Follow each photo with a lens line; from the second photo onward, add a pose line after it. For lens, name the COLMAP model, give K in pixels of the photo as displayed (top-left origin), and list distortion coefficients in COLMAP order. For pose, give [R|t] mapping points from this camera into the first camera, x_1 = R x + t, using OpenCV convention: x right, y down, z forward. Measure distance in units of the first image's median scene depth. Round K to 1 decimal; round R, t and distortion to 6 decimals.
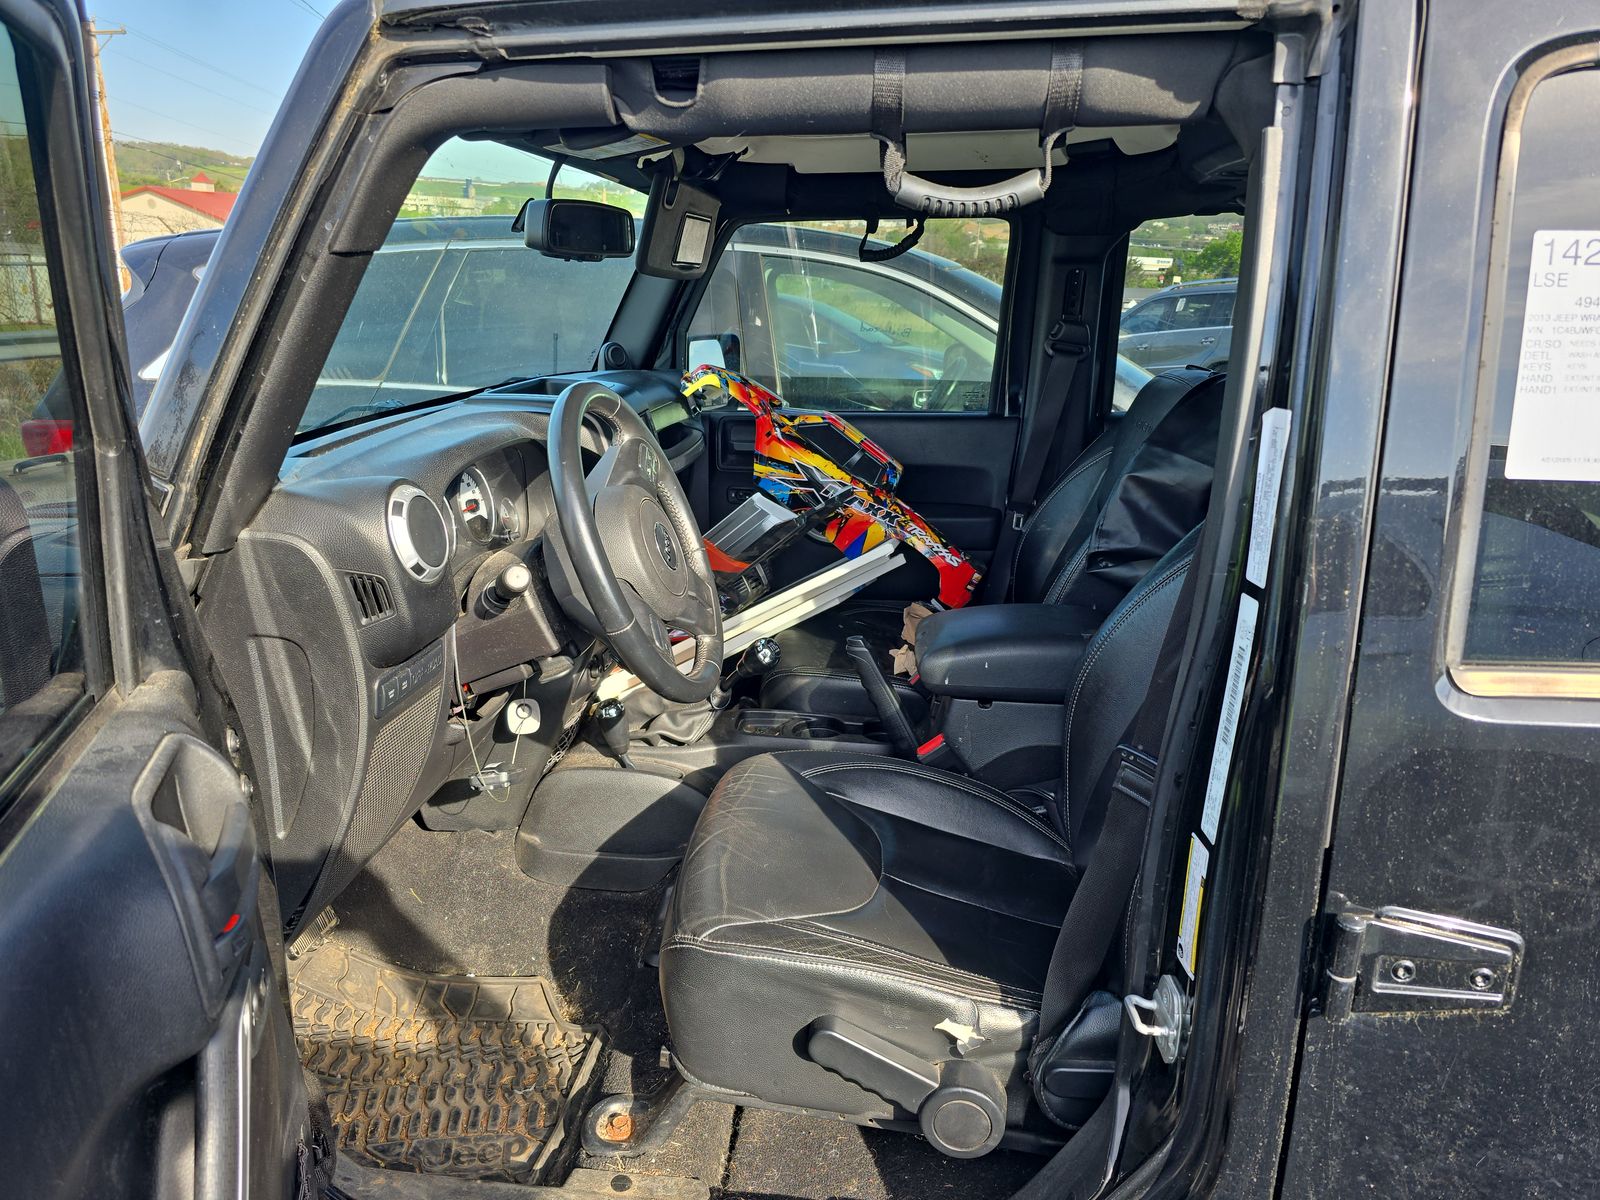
lens RADIAL K [[1078.4, 0, 800.0], [0, 1078.4, 600.0], [0, 0, 1]] dist [0.031197, -0.000954]
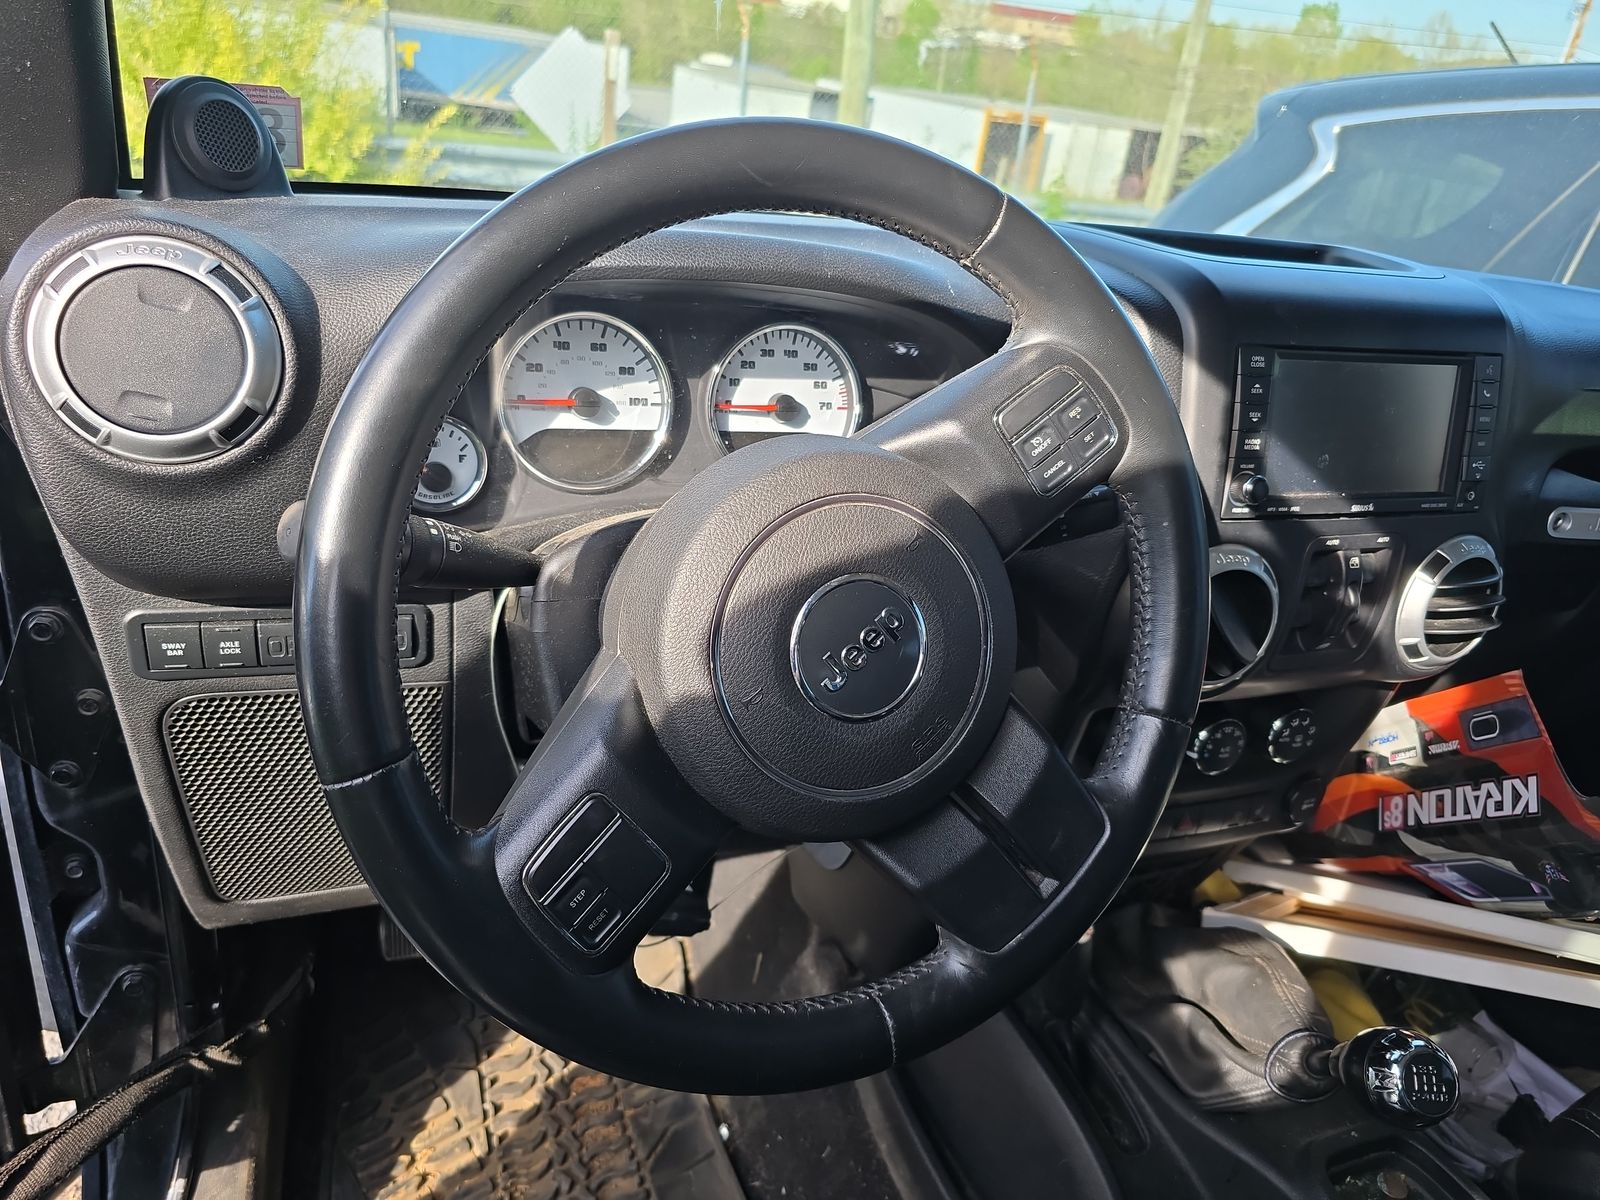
lens RADIAL K [[1089.8, 0, 785.4], [0, 1089.8, 593.4], [0, 0, 1]] dist [0.034902, -0.031552]
pose [[0.445757, 0.399665, -0.800980, 0.089403], [-0.358162, 0.899680, 0.249592, -0.095503], [0.820378, 0.175623, 0.544183, 0.527673]]
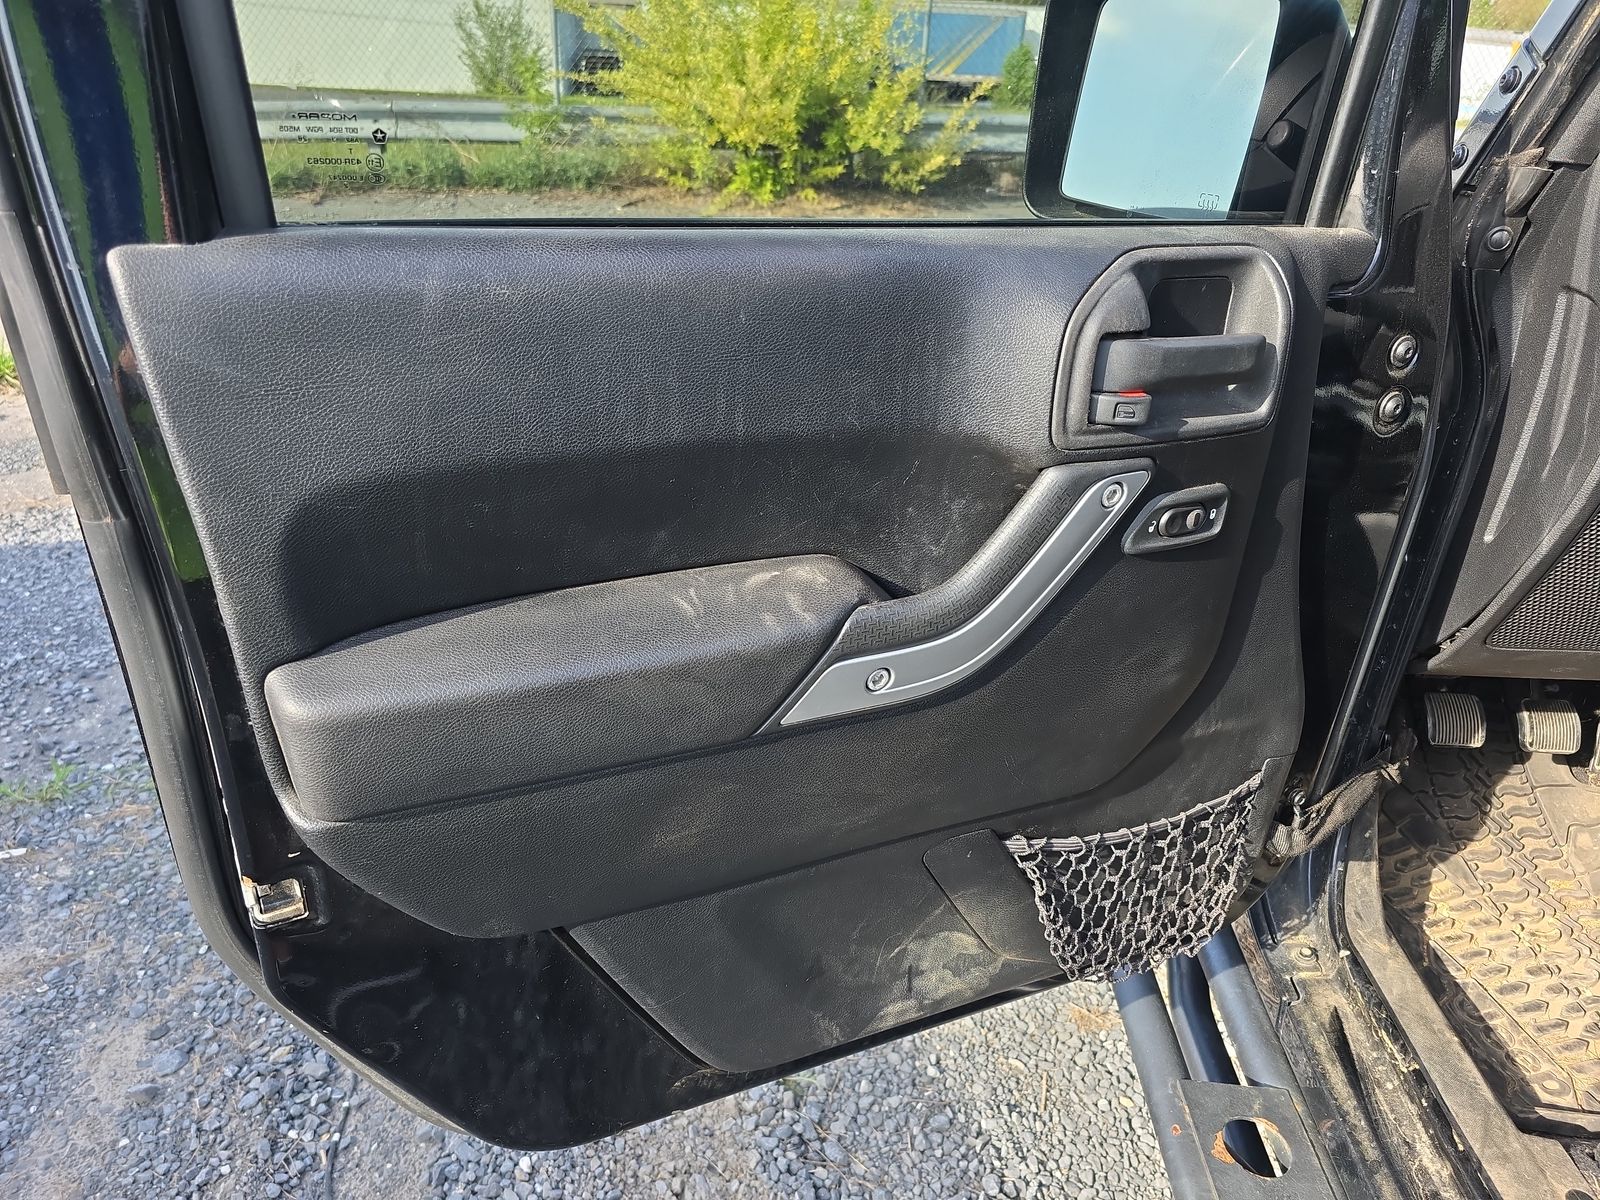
lens RADIAL K [[1098.8, 0, 800.0], [0, 1098.8, 600.0], [0, 0, 1]] dist [0.004974, -0.001248]
pose [[0.106782, 0.447488, -0.887892, 0.154817], [-0.322773, 0.860235, 0.394731, 0.050502], [0.940433, 0.244437, 0.236295, 0.162625]]
